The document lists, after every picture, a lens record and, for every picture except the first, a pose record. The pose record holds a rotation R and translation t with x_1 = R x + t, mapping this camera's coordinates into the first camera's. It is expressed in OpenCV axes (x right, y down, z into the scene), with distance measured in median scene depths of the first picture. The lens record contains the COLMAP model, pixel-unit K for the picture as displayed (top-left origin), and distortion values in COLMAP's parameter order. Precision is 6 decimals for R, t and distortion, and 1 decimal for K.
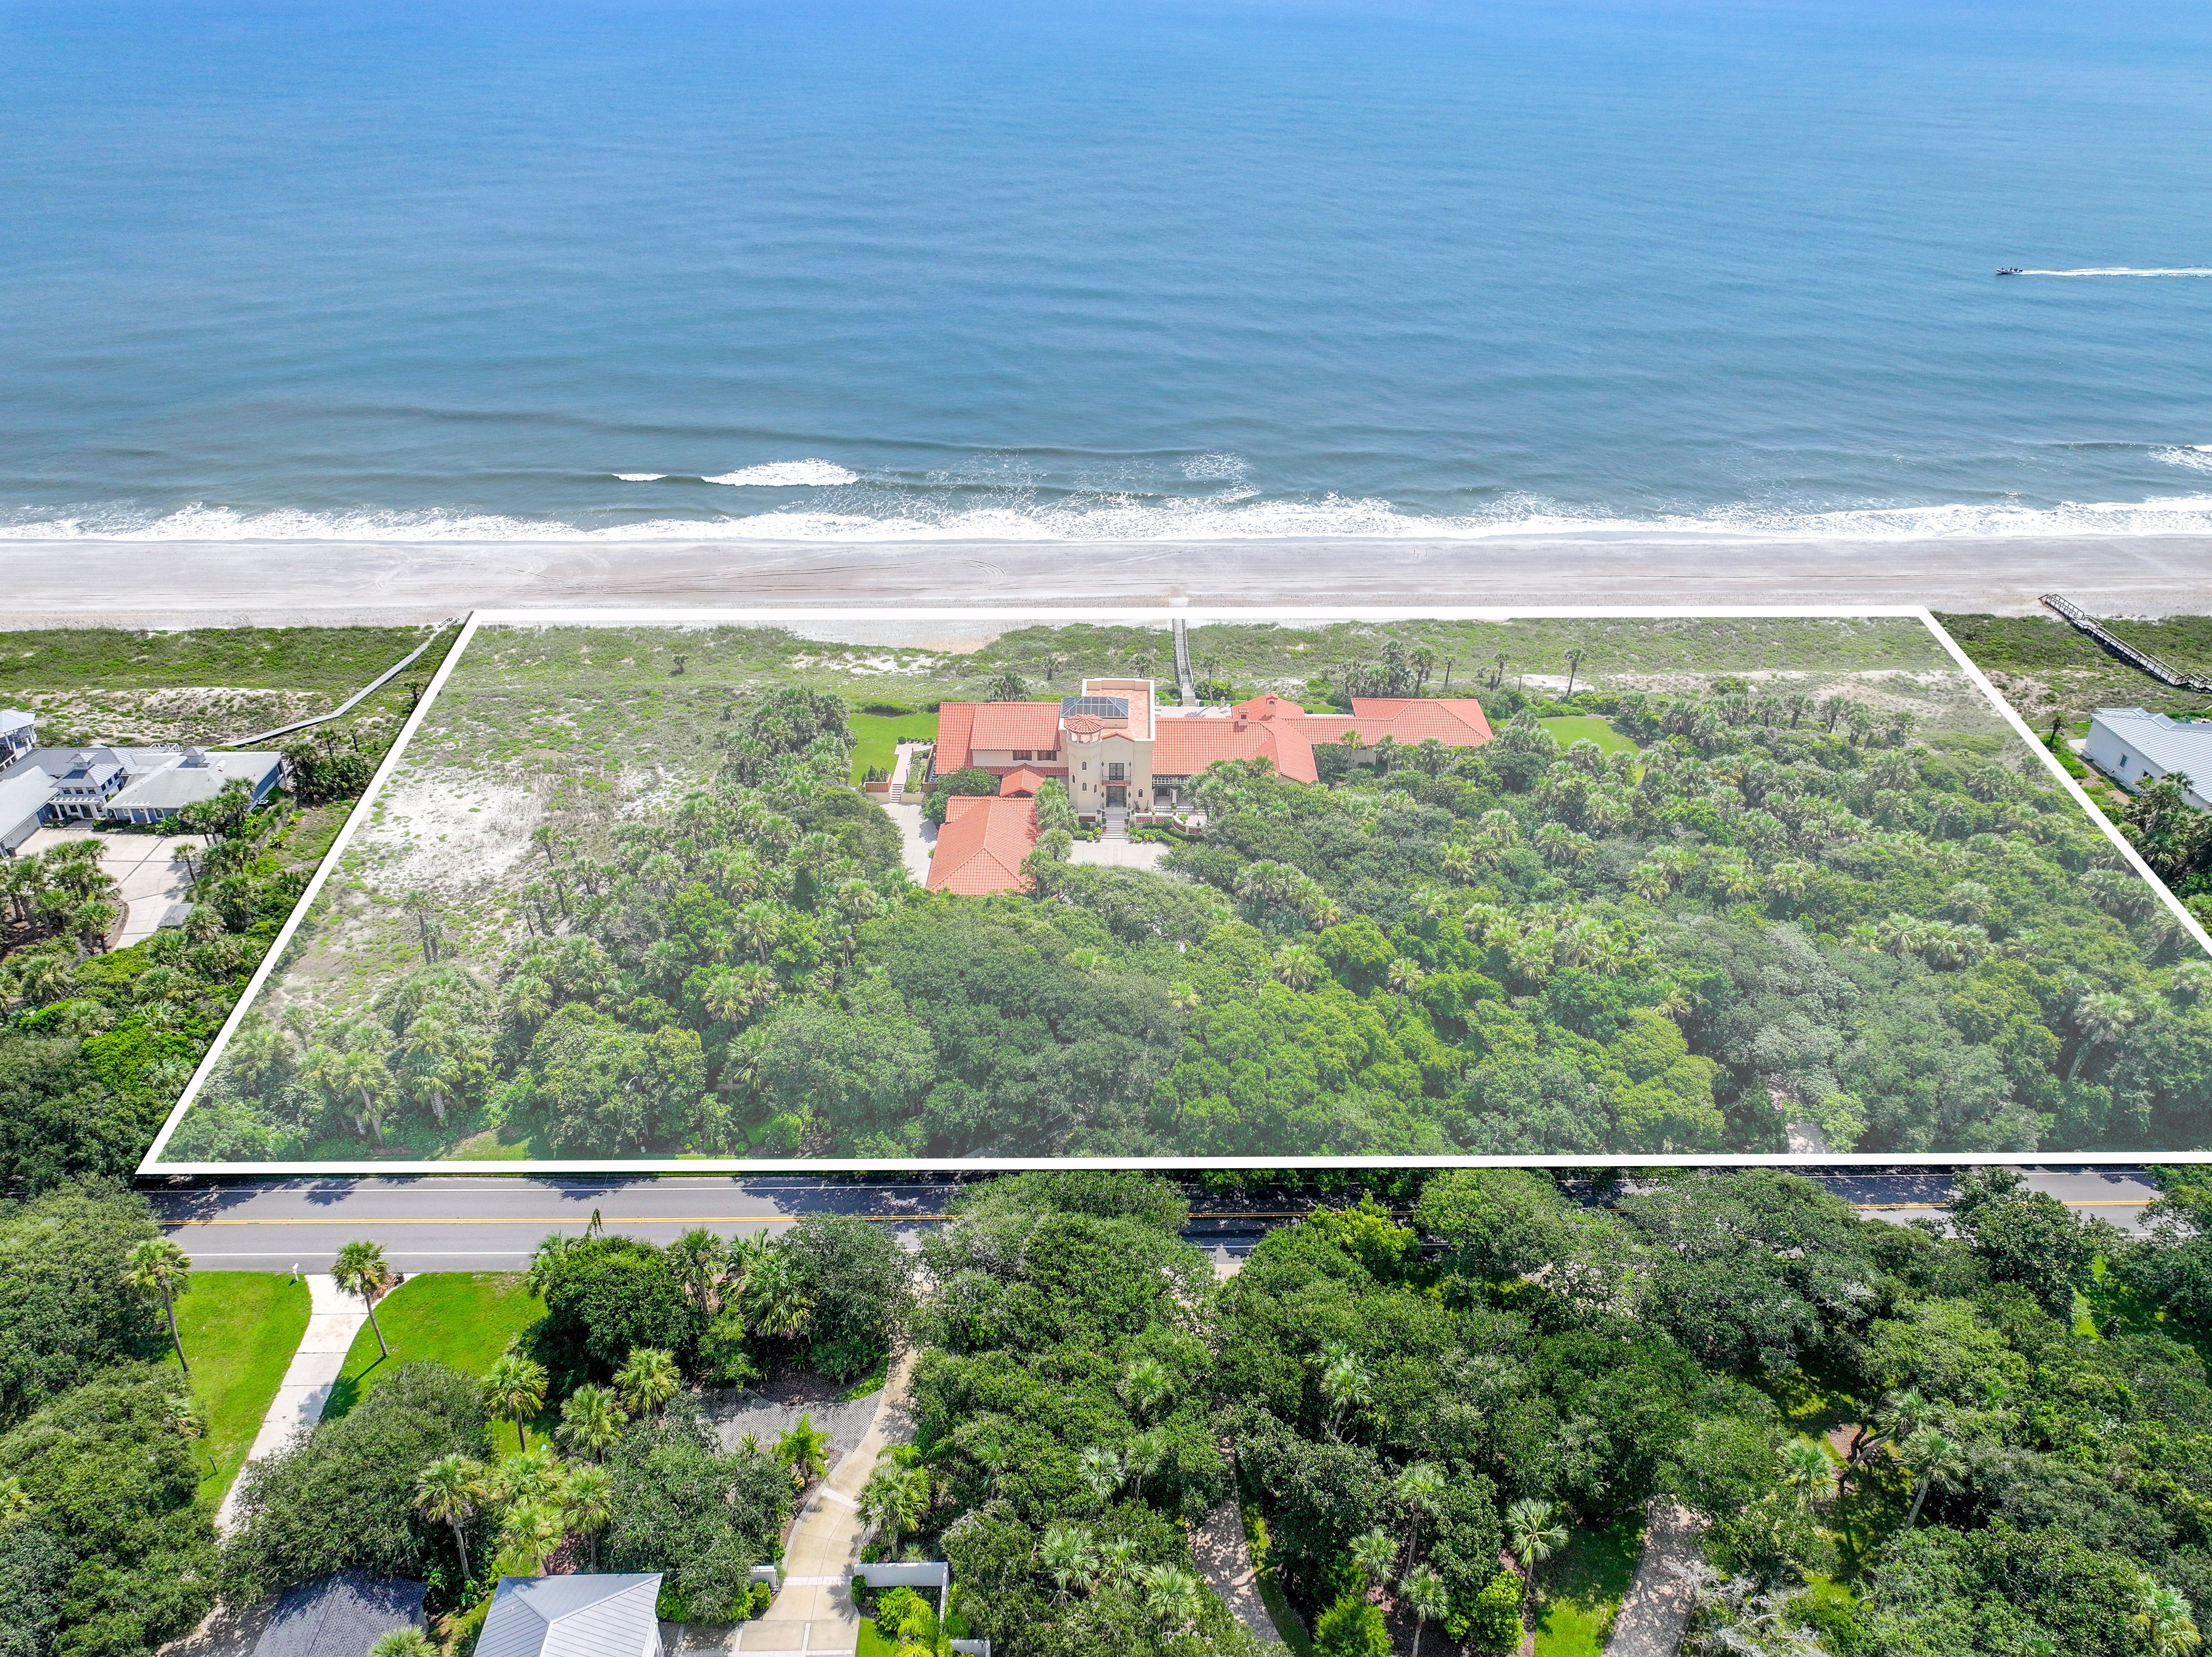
lens RADIAL K [[1566.6, 0, 1102.3], [0, 1566.6, 819.1], [0, 0, 1]] dist [0.010852, 0.004138]
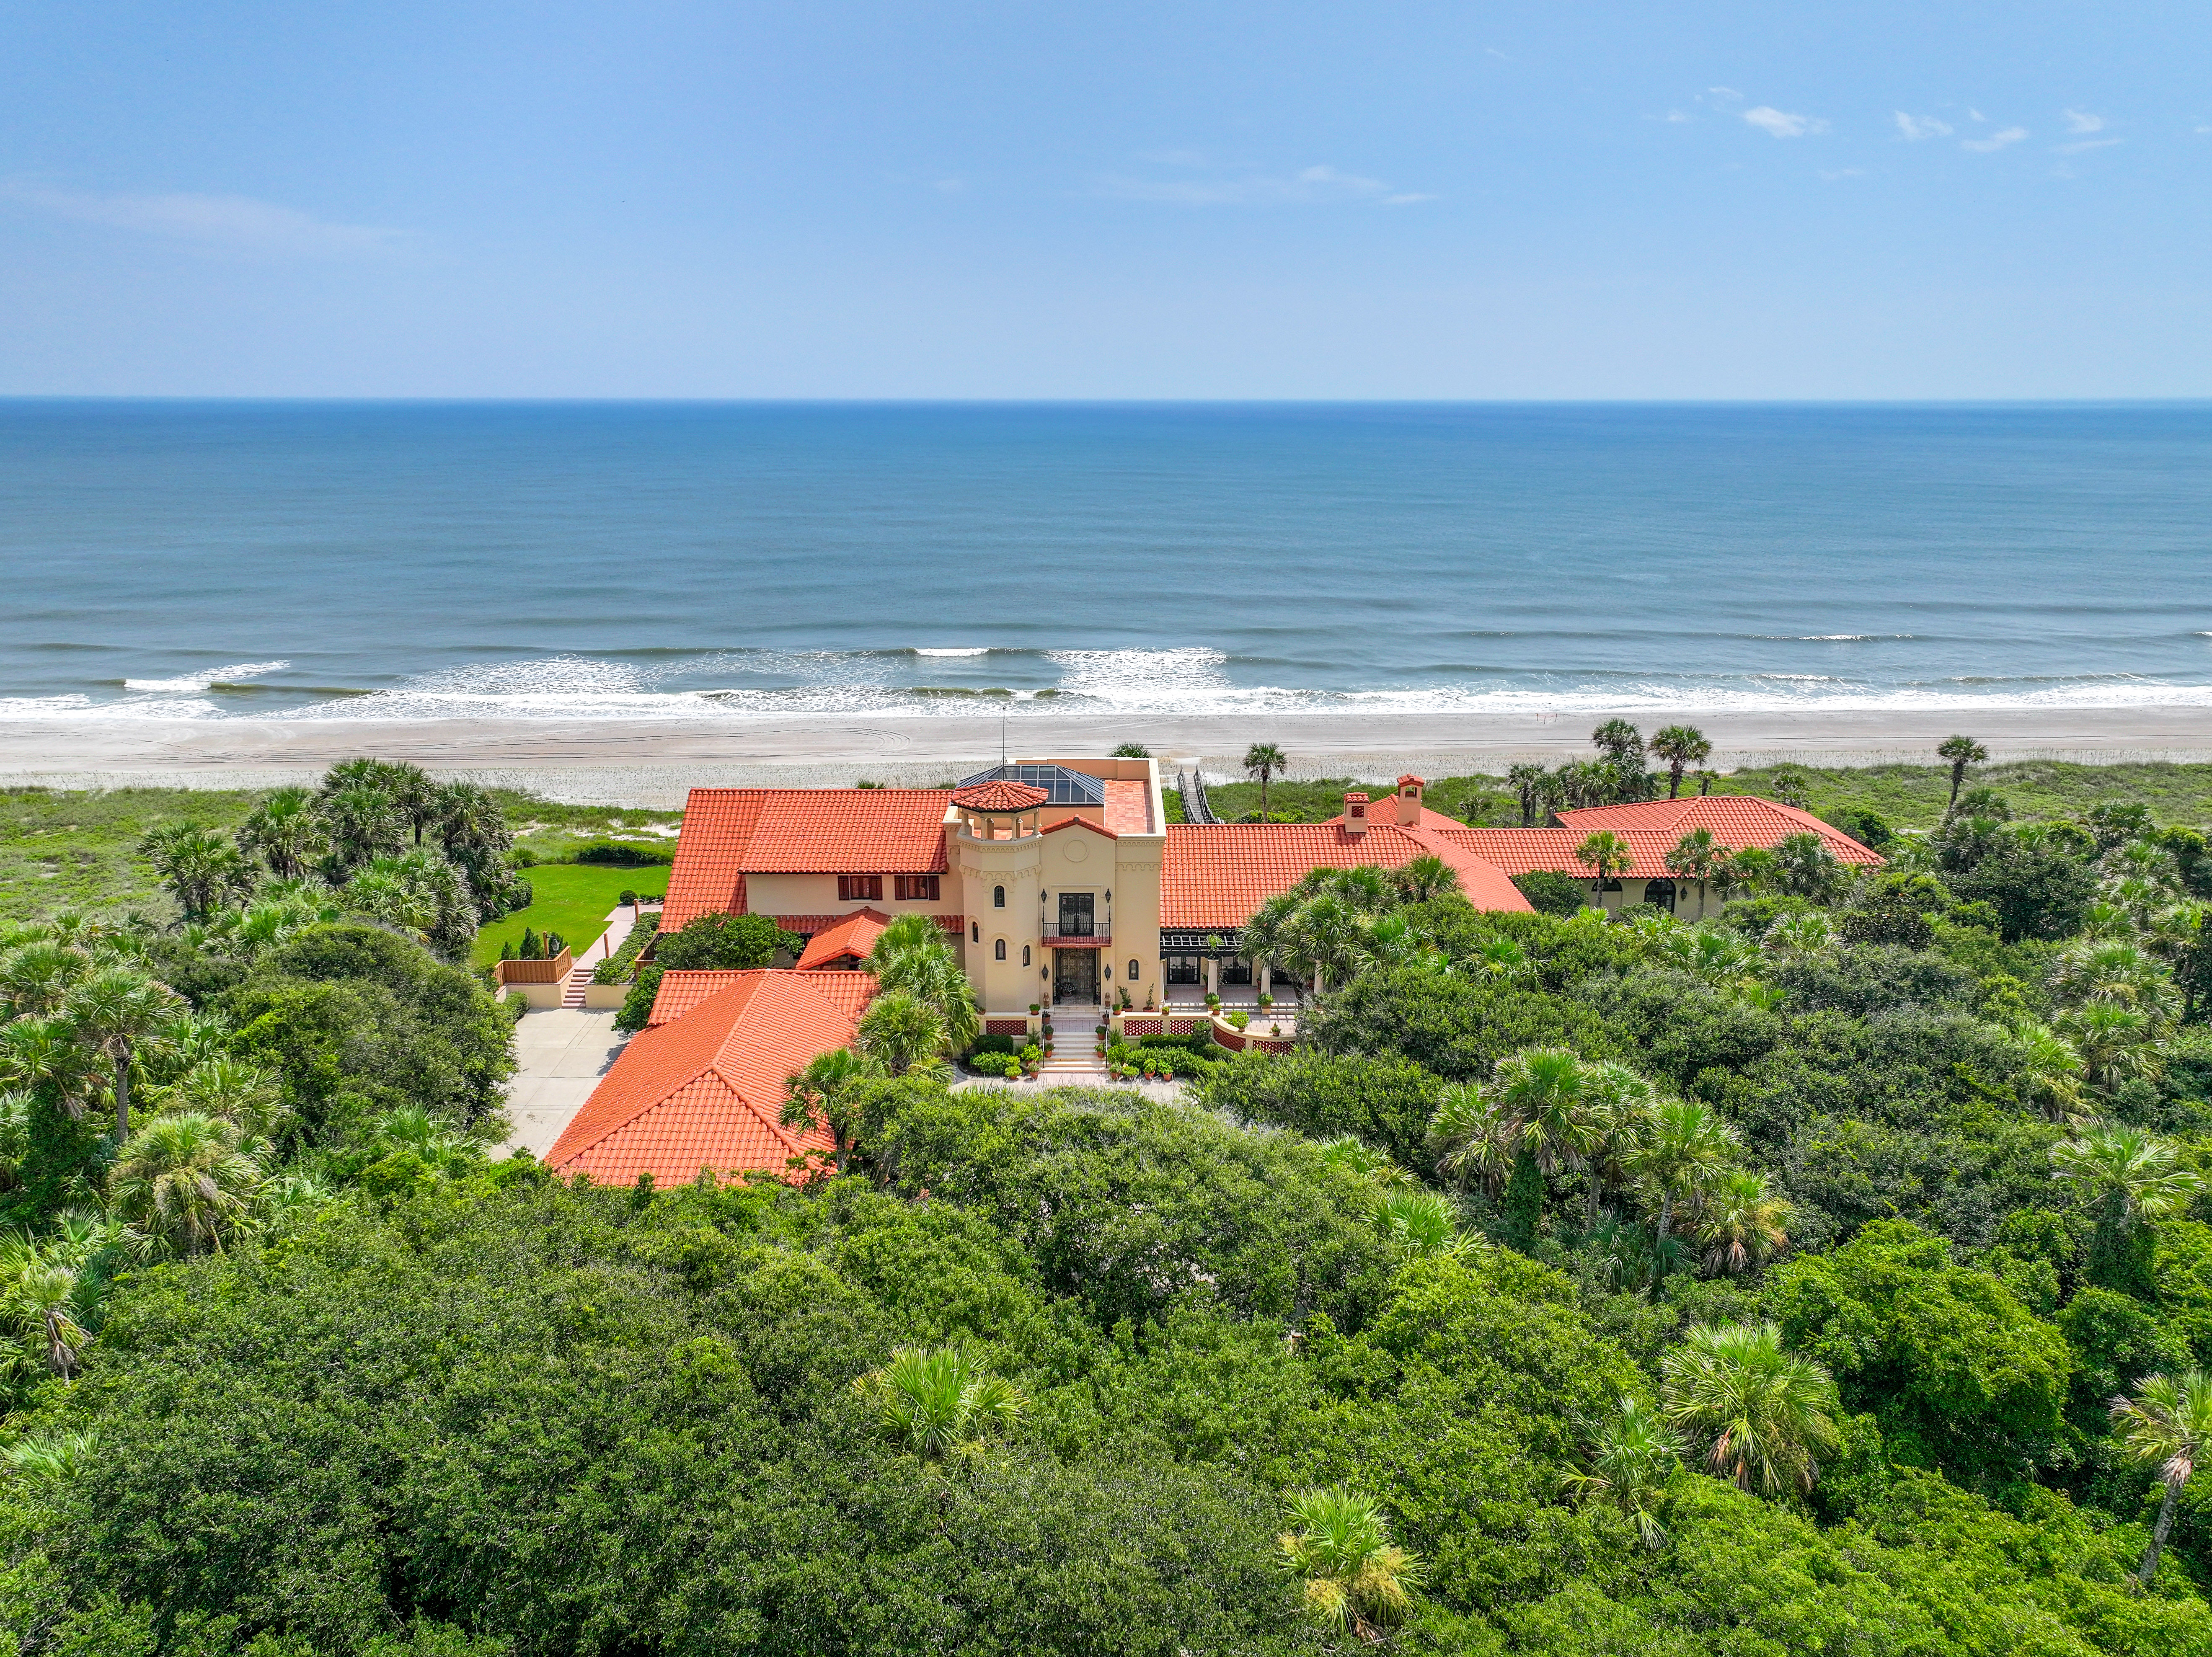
lens RADIAL K [[1566.6, 0, 1115.5], [0, 1566.6, 830.7], [0, 0, 1]] dist [0.010852, 0.004138]
pose [[0.999743, -0.005194, 0.022051, 0.010308], [0.010311, 0.971019, -0.238778, 0.049245], [-0.020172, 0.238944, 0.970824, 0.581582]]
